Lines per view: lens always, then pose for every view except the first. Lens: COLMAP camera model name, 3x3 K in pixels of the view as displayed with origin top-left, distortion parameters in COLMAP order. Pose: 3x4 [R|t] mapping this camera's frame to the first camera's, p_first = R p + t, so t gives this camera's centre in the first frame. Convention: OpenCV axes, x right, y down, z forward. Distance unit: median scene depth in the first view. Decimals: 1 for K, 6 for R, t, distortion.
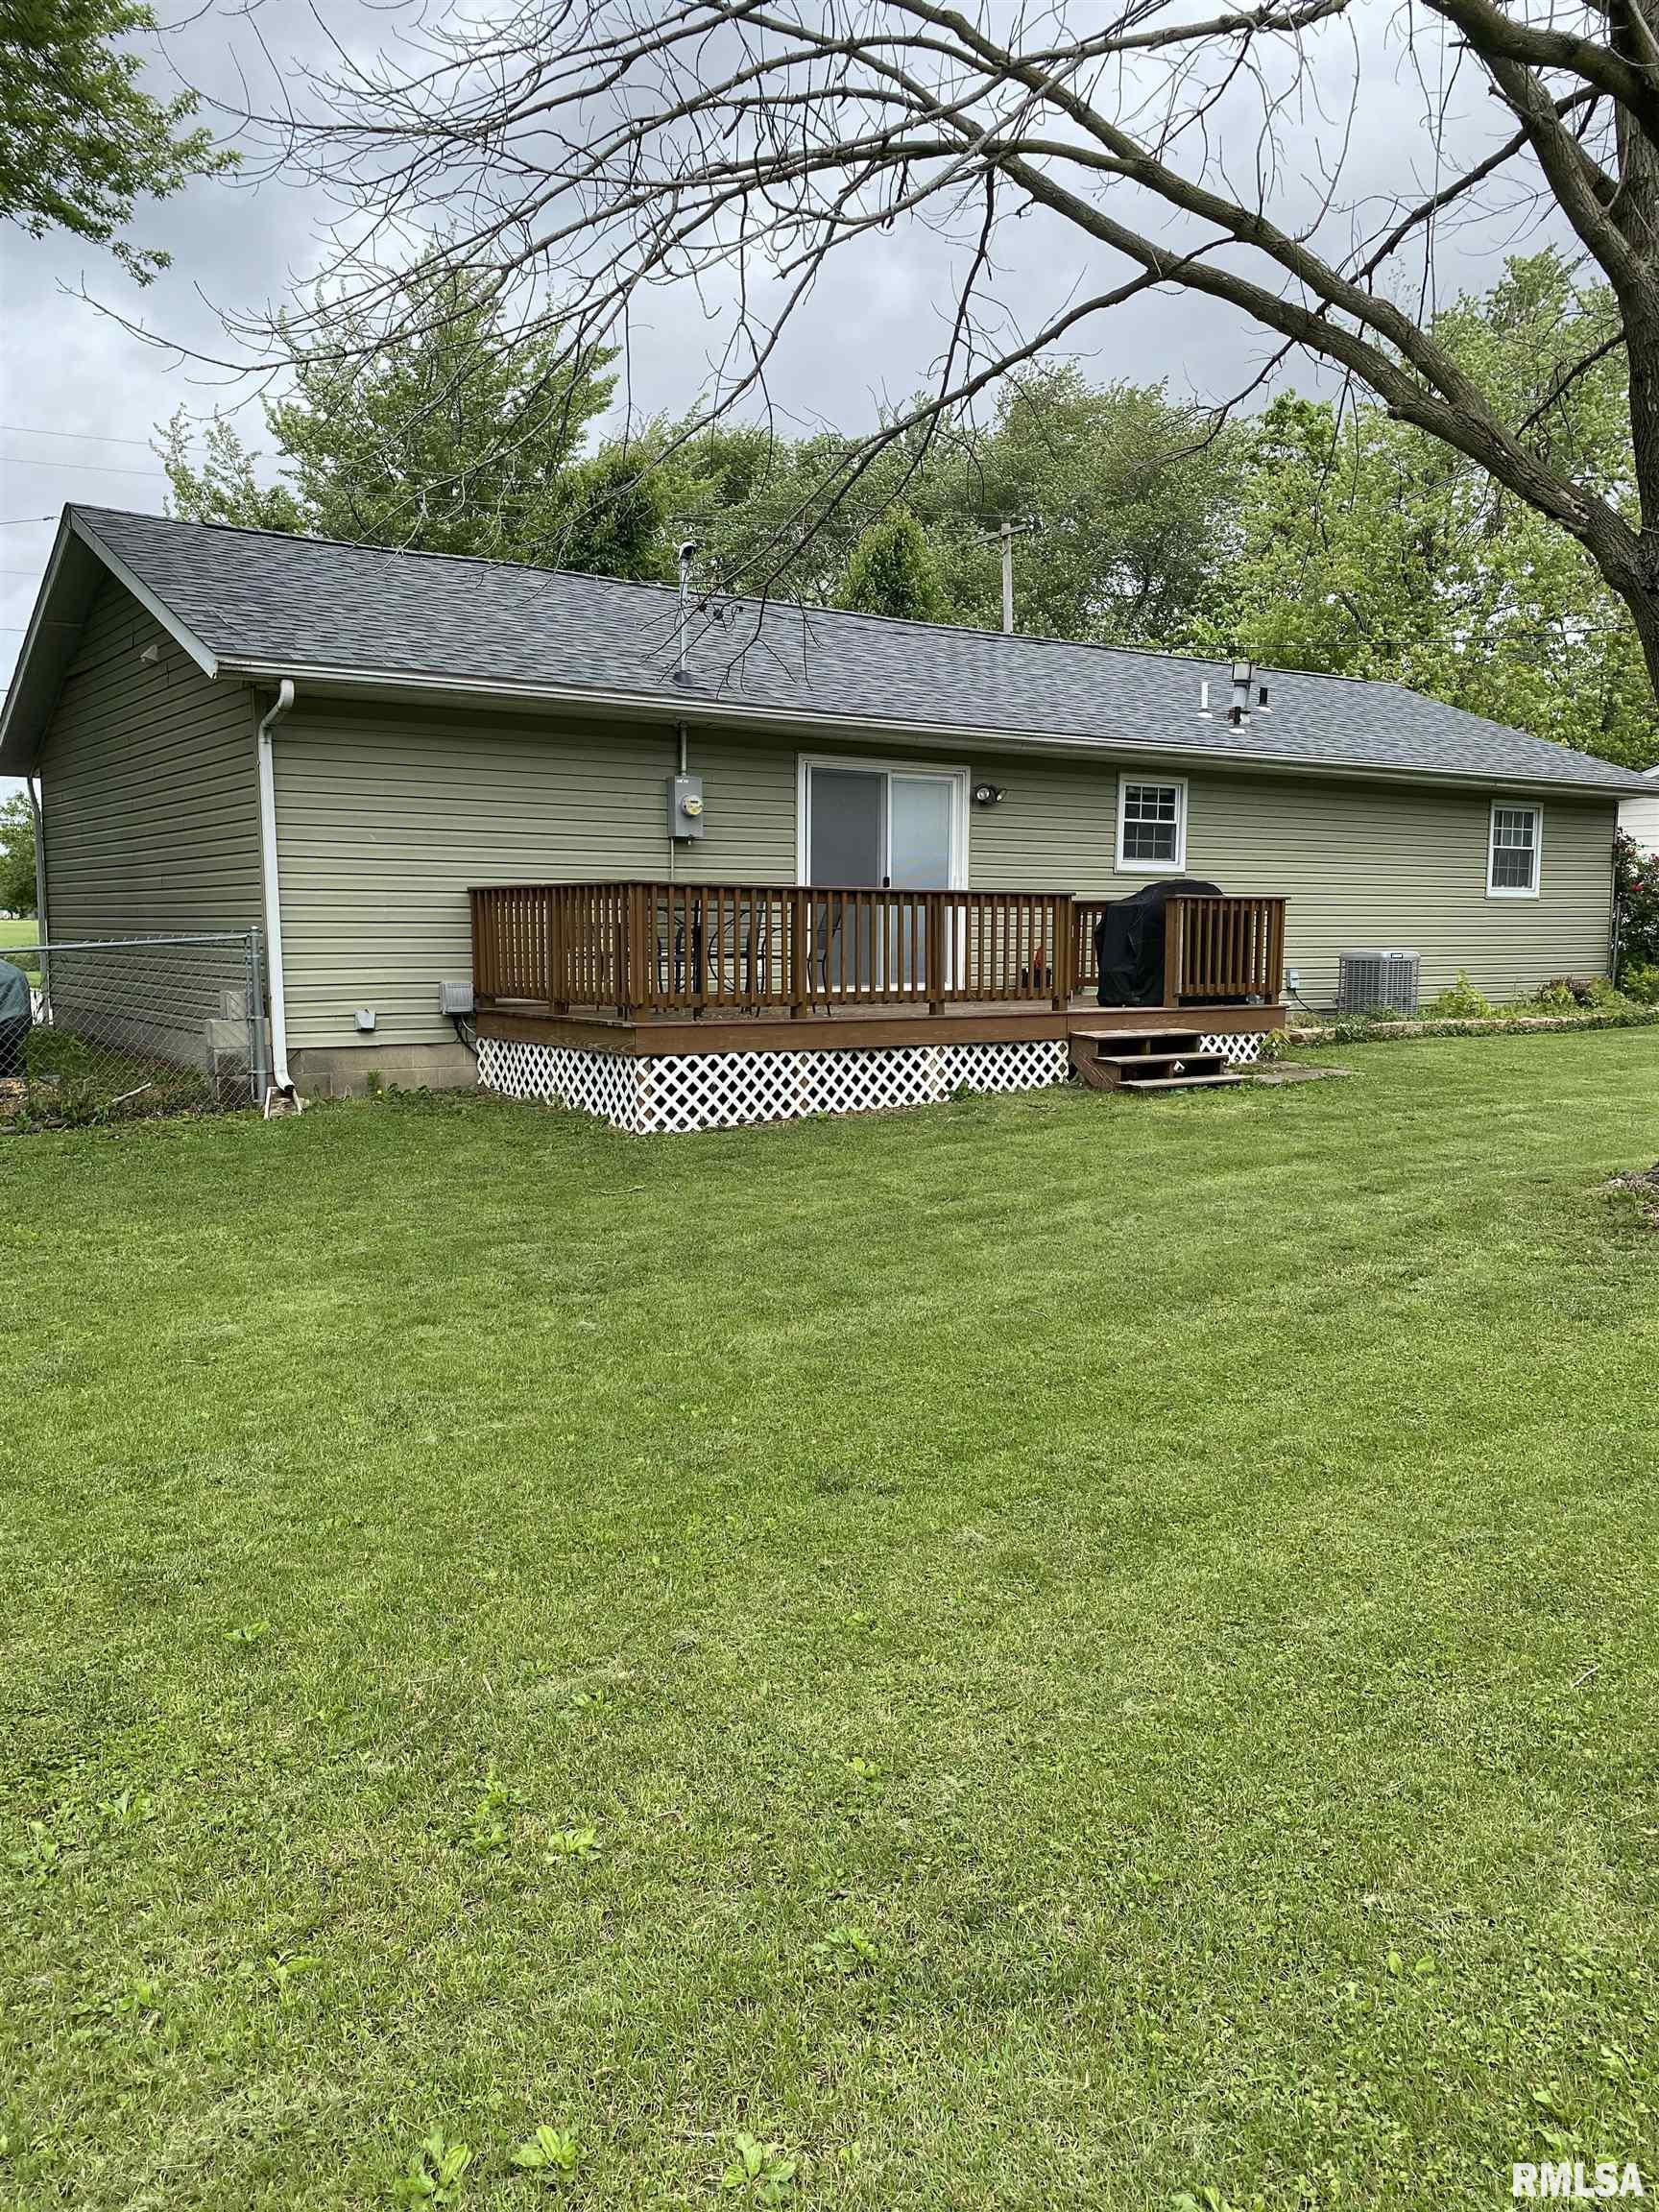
lens RADIAL K [[1690.3, 0, 829.5], [0, 1690.3, 1106.0], [0, 0, 1]] dist [0.040577, -0.003526]
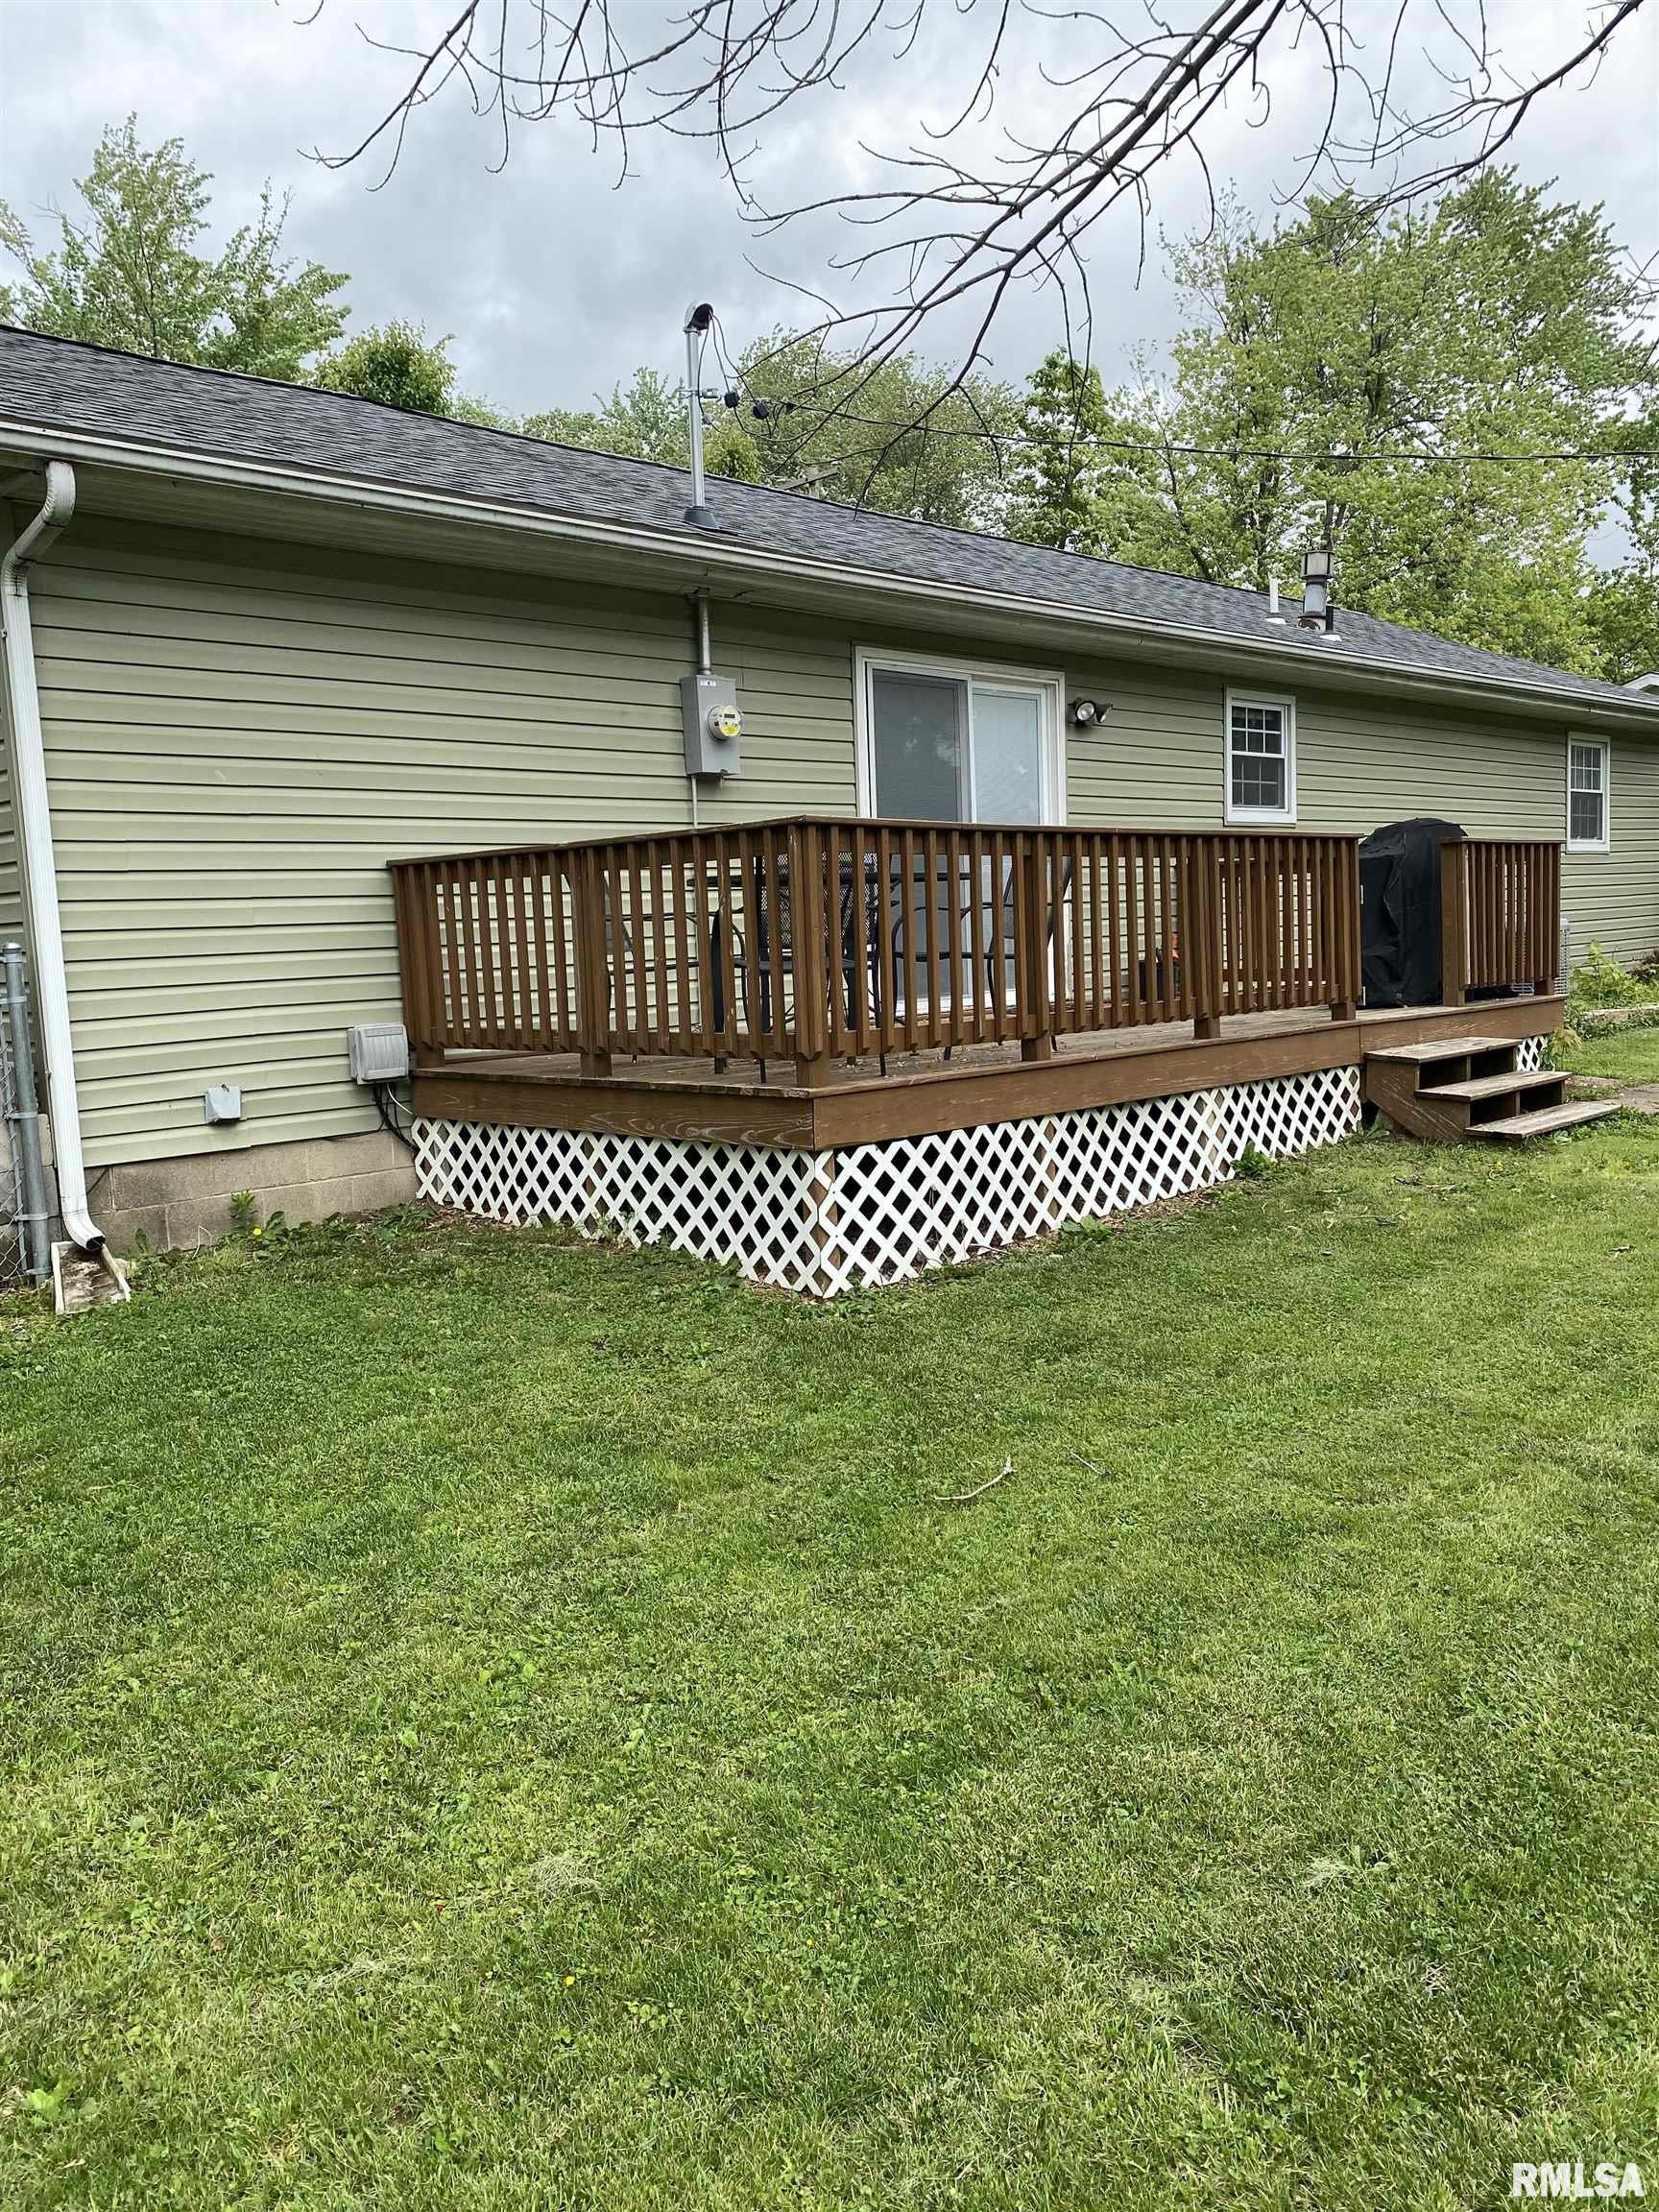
lens RADIAL K [[1691.1, 0, 828.8], [0, 1691.1, 1085.5], [0, 0, 1]] dist [0.005254, 0.002160]
pose [[0.983140, -0.059505, 0.172903, -0.176688], [0.062198, 0.998012, -0.010191, -0.039165], [-0.171953, 0.020773, 0.984886, 0.425417]]
